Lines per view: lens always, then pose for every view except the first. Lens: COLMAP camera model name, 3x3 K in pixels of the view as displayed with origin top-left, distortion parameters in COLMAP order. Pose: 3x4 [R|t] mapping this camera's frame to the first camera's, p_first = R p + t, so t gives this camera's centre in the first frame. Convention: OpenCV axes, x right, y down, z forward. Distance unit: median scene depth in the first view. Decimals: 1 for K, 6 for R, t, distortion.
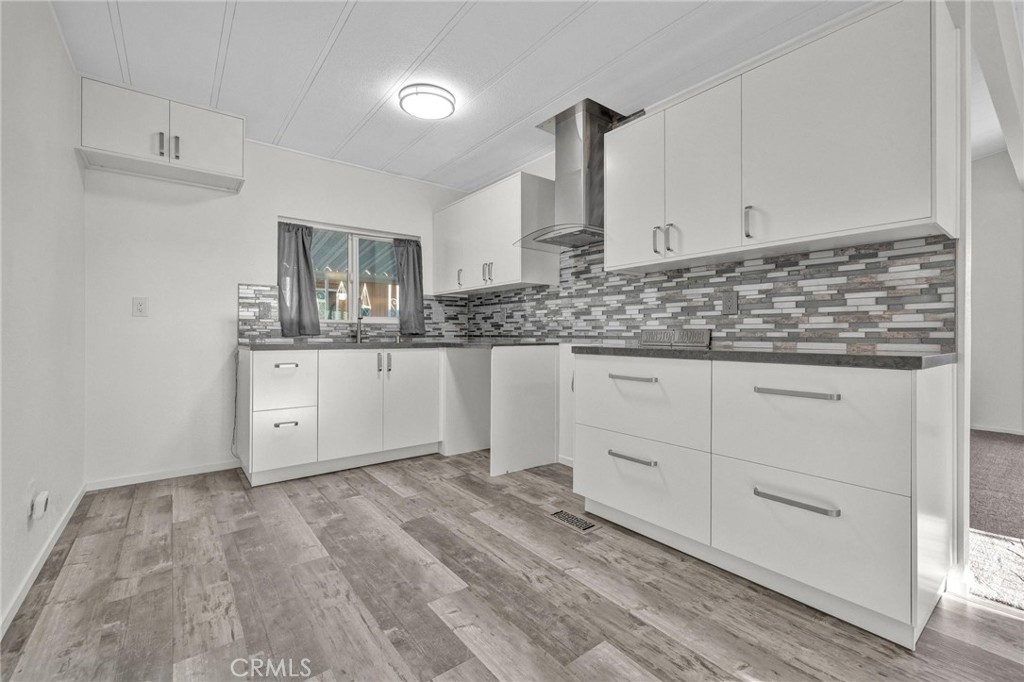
lens RADIAL K [[437.0, 0, 508.1], [0, 437.0, 332.8], [0, 0, 1]] dist [-0.003280, -0.002472]
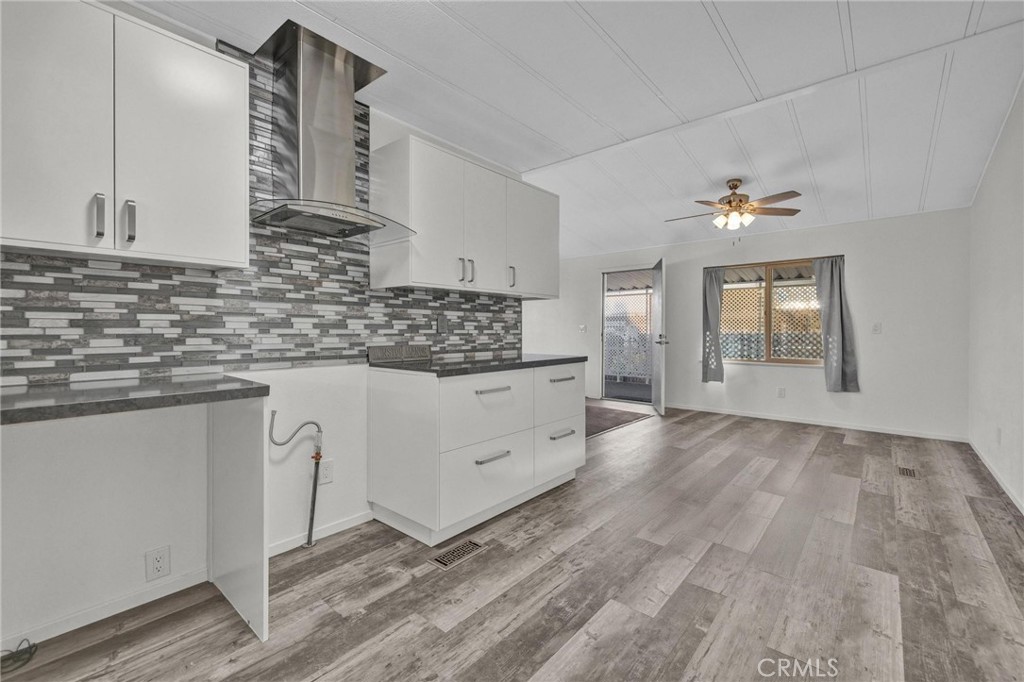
lens RADIAL K [[437.0, 0, 514.5], [0, 437.0, 333.7], [0, 0, 1]] dist [-0.003280, -0.002472]
pose [[-0.215219, -0.009468, 0.976520, -0.696049], [-0.002439, 0.999955, 0.009158, -0.046349], [-0.976563, -0.000411, -0.215232, 0.951388]]
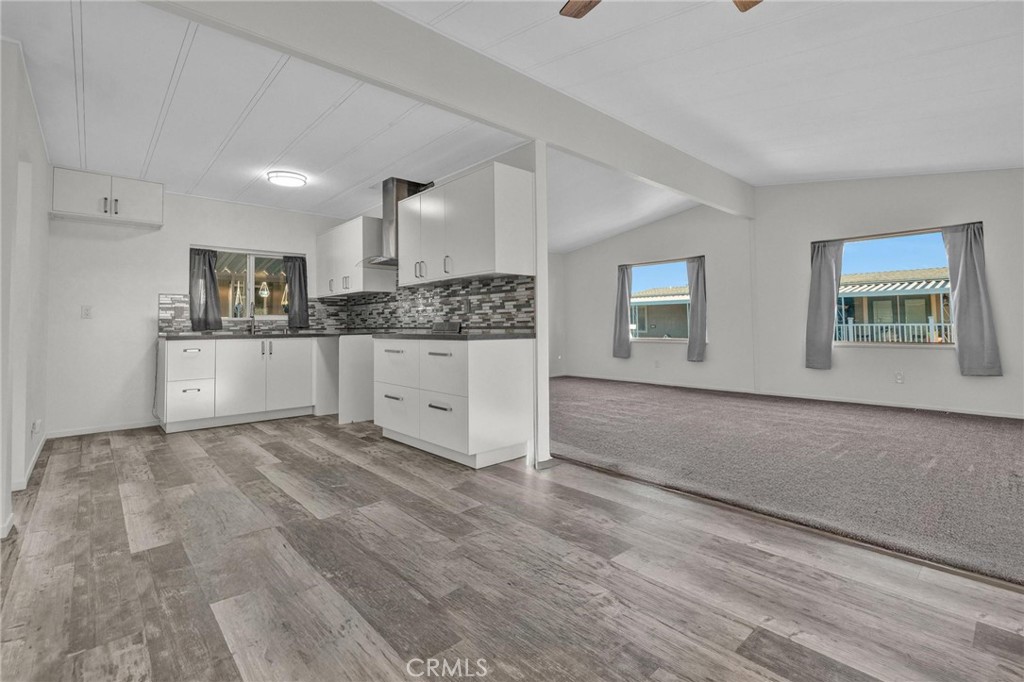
lens RADIAL K [[467.9, 0, 518.0], [0, 467.9, 307.6], [0, 0, 1]] dist [-0.014316, -0.000511]
pose [[0.995778, -0.011372, 0.091087, 0.480746], [0.014541, 0.999309, -0.034210, 0.000529], [-0.090635, 0.035390, 0.995255, -0.715681]]
